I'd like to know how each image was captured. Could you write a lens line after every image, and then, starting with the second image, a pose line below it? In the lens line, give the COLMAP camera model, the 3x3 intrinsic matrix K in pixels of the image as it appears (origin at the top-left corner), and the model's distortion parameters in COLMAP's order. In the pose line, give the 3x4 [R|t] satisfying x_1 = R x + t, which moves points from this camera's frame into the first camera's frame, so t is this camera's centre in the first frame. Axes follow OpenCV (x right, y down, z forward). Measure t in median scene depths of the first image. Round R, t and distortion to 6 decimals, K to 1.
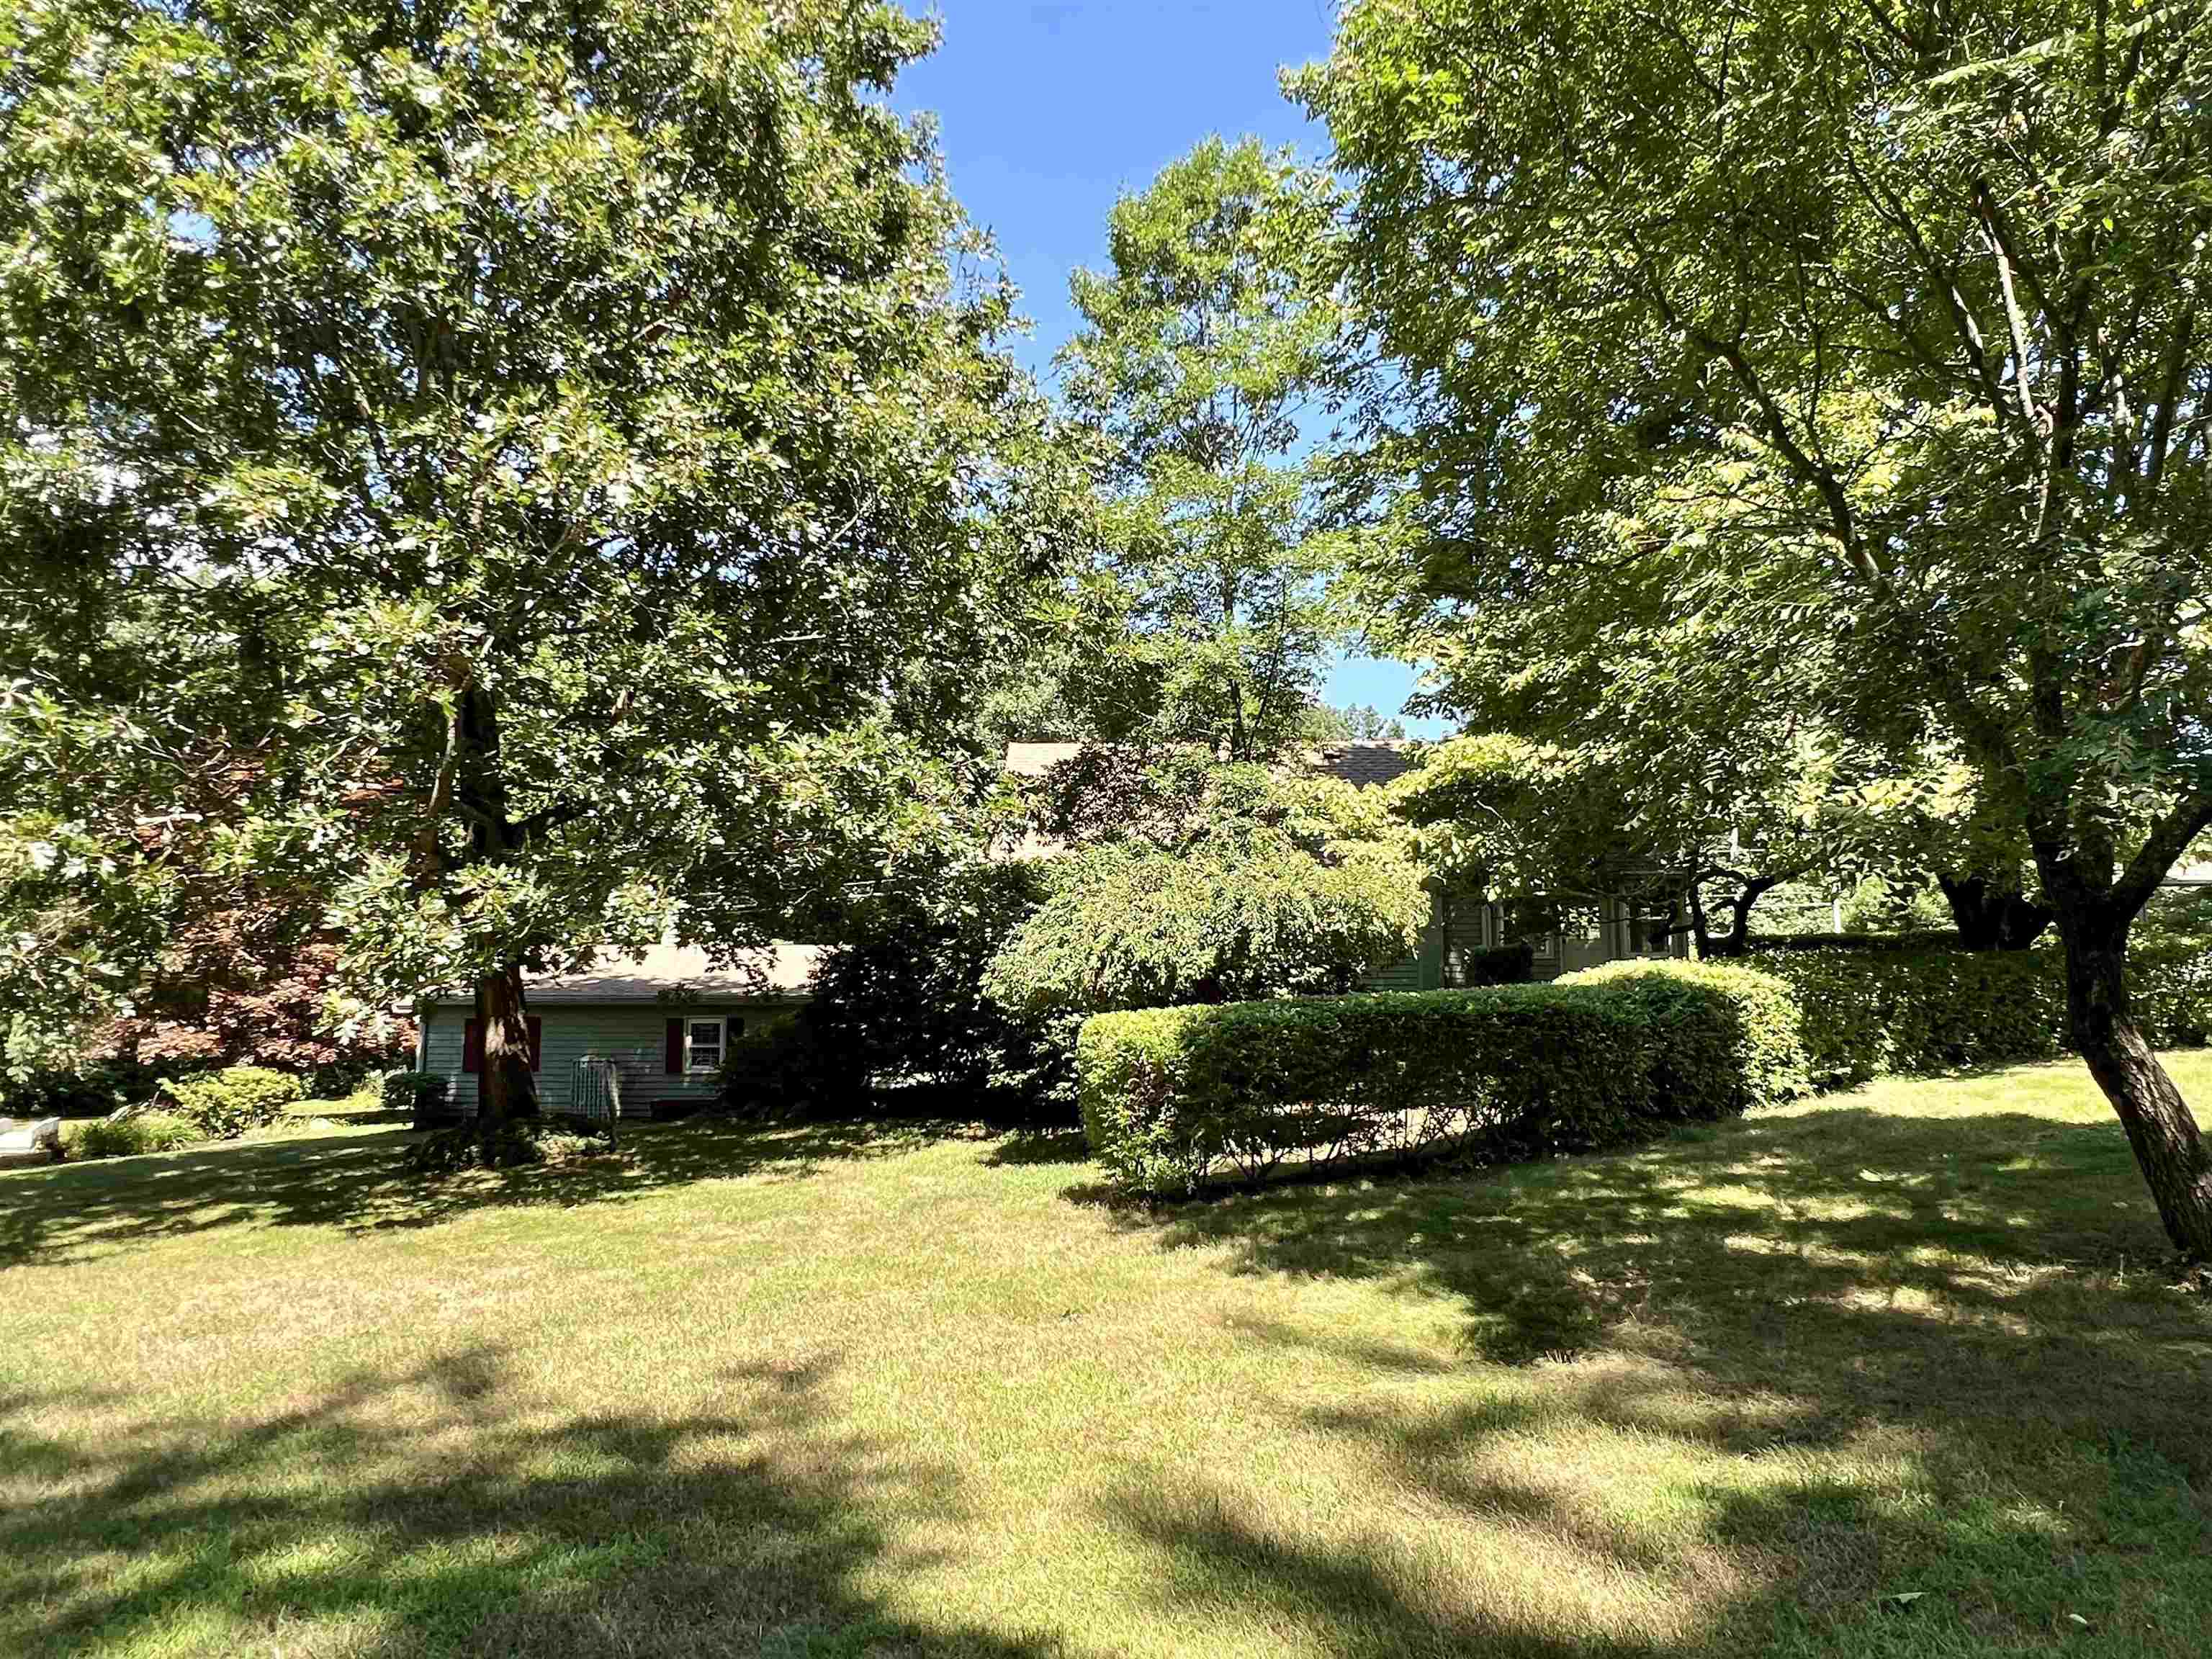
lens RADIAL K [[1368.9, 0, 1109.5], [0, 1368.9, 829.3], [0, 0, 1]] dist [0.001101, -0.000854]
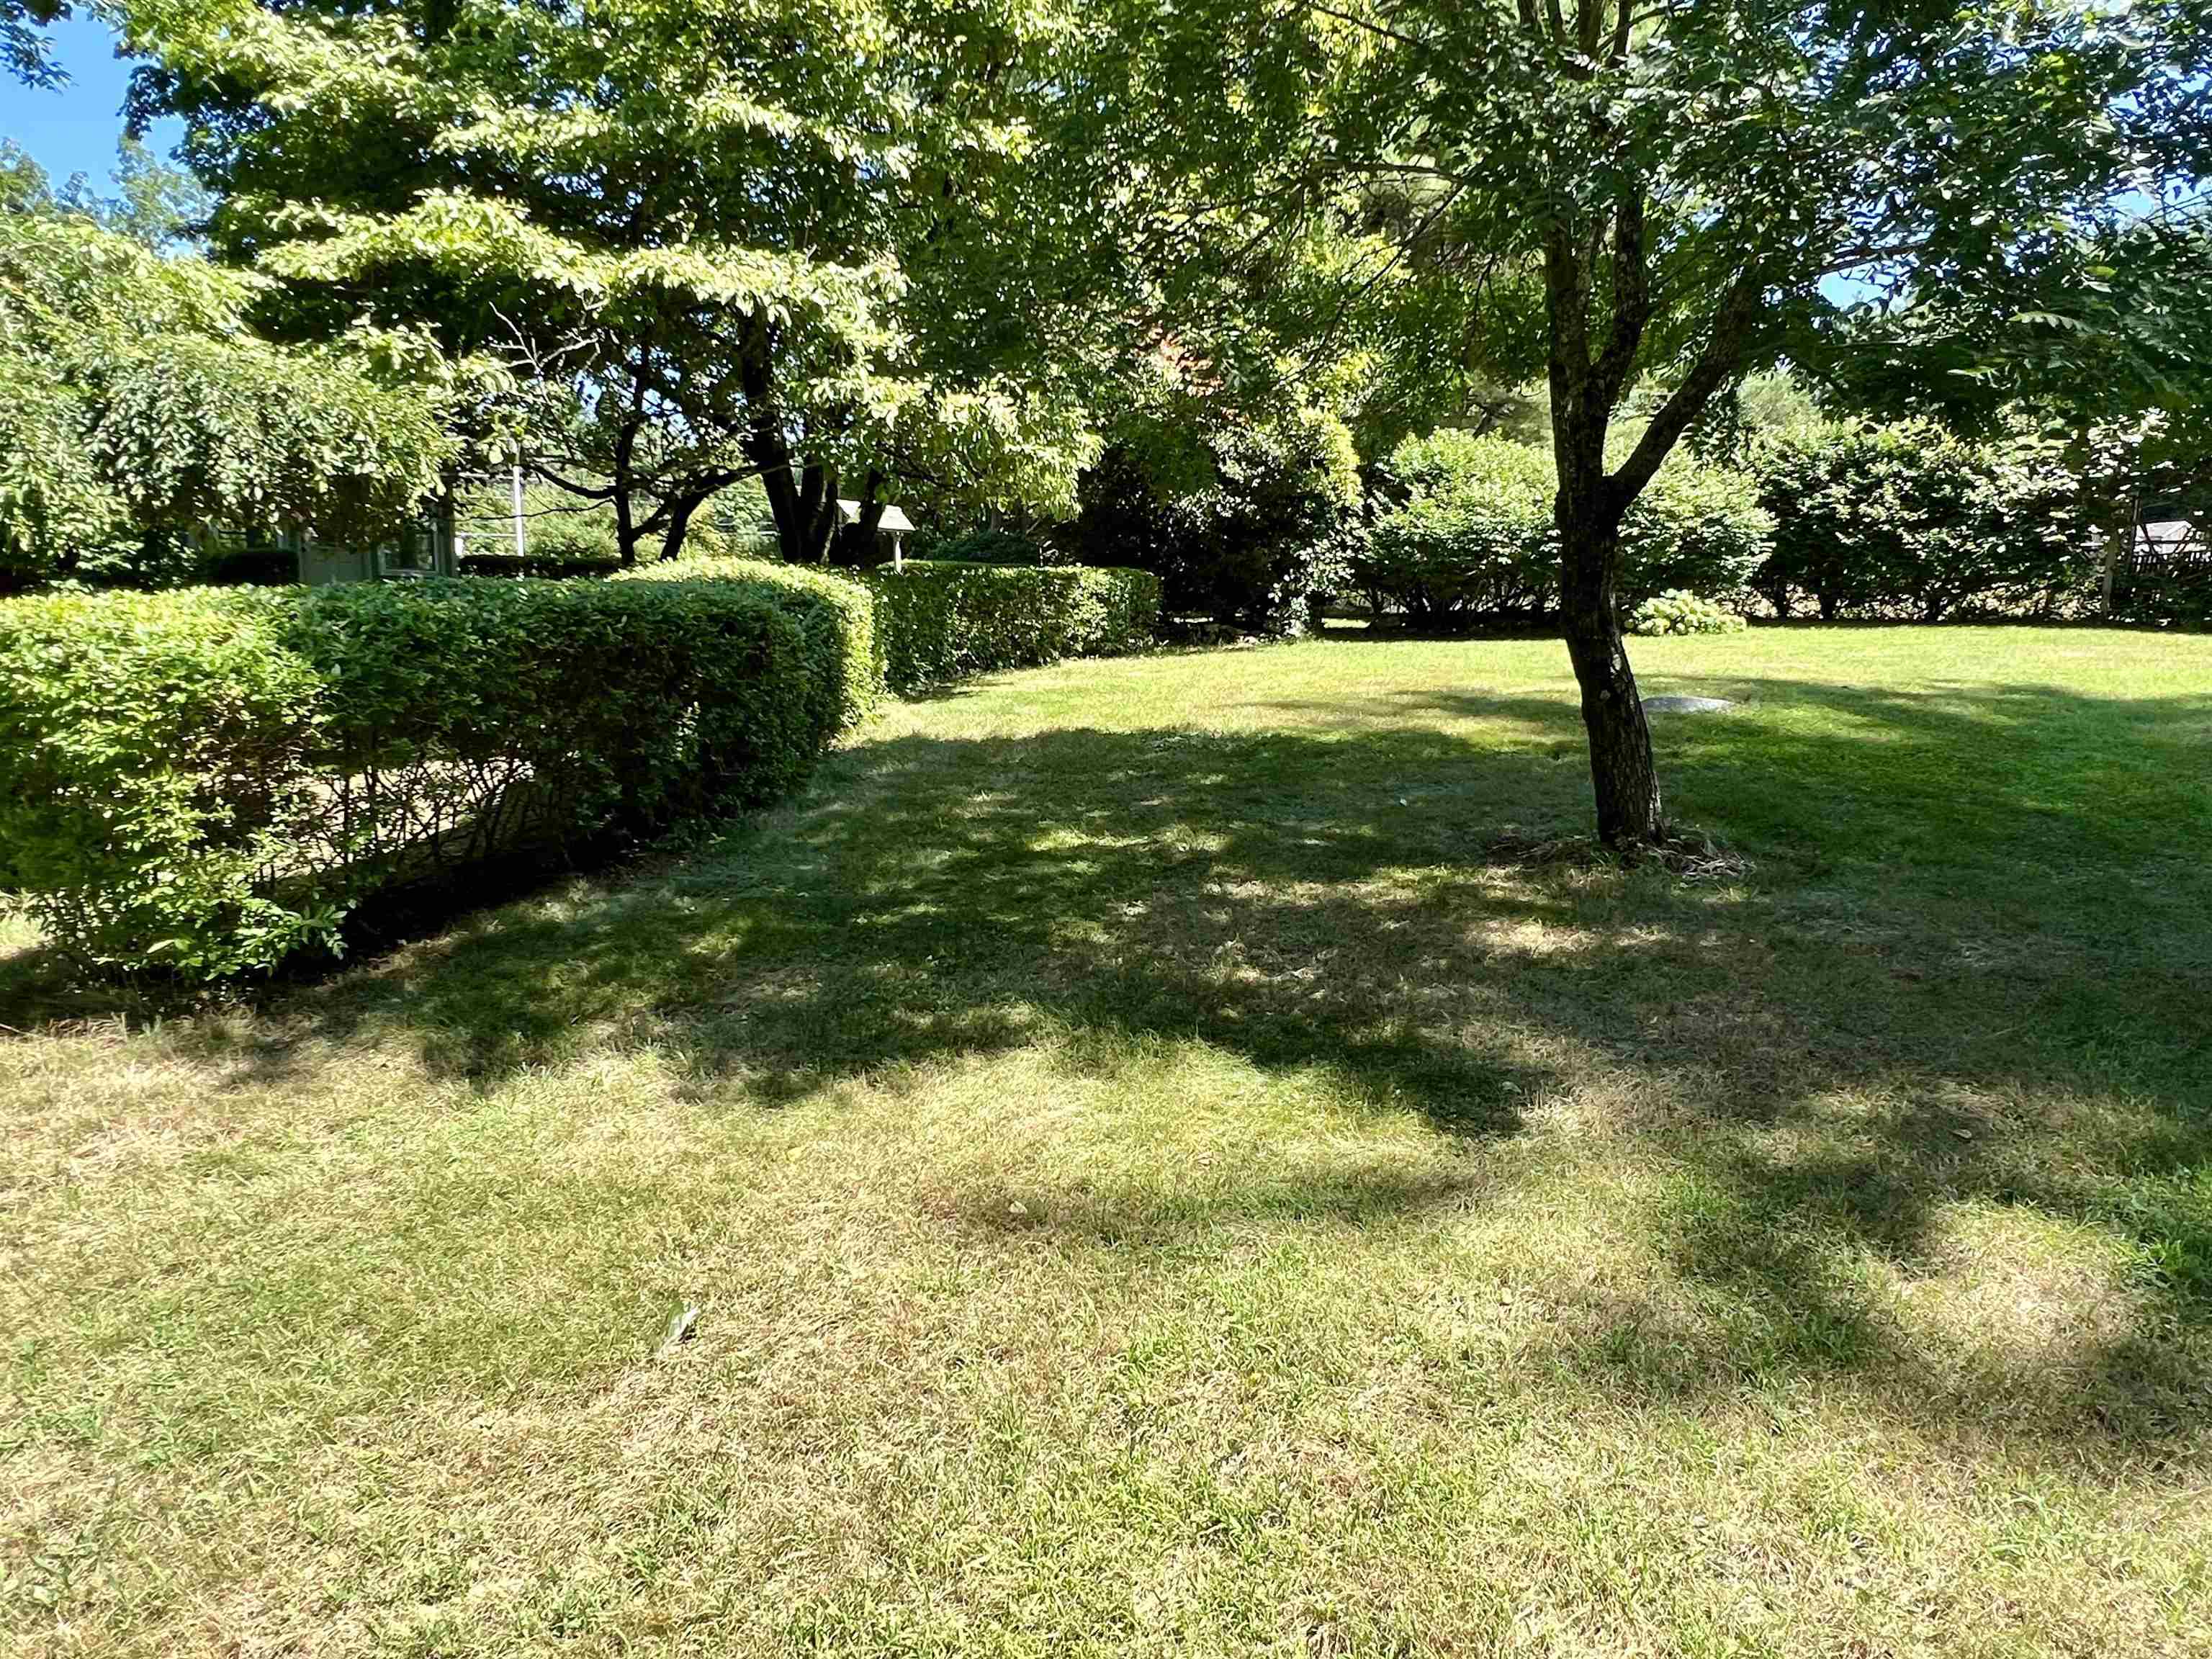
lens RADIAL K [[1368.9, 0, 1104.1], [0, 1368.9, 837.5], [0, 0, 1]] dist [0.001101, -0.000854]
pose [[0.594676, -0.121040, 0.794801, -0.193930], [-0.083200, 0.974028, 0.210585, 0.117951], [-0.799649, -0.191358, 0.569161, 0.622553]]
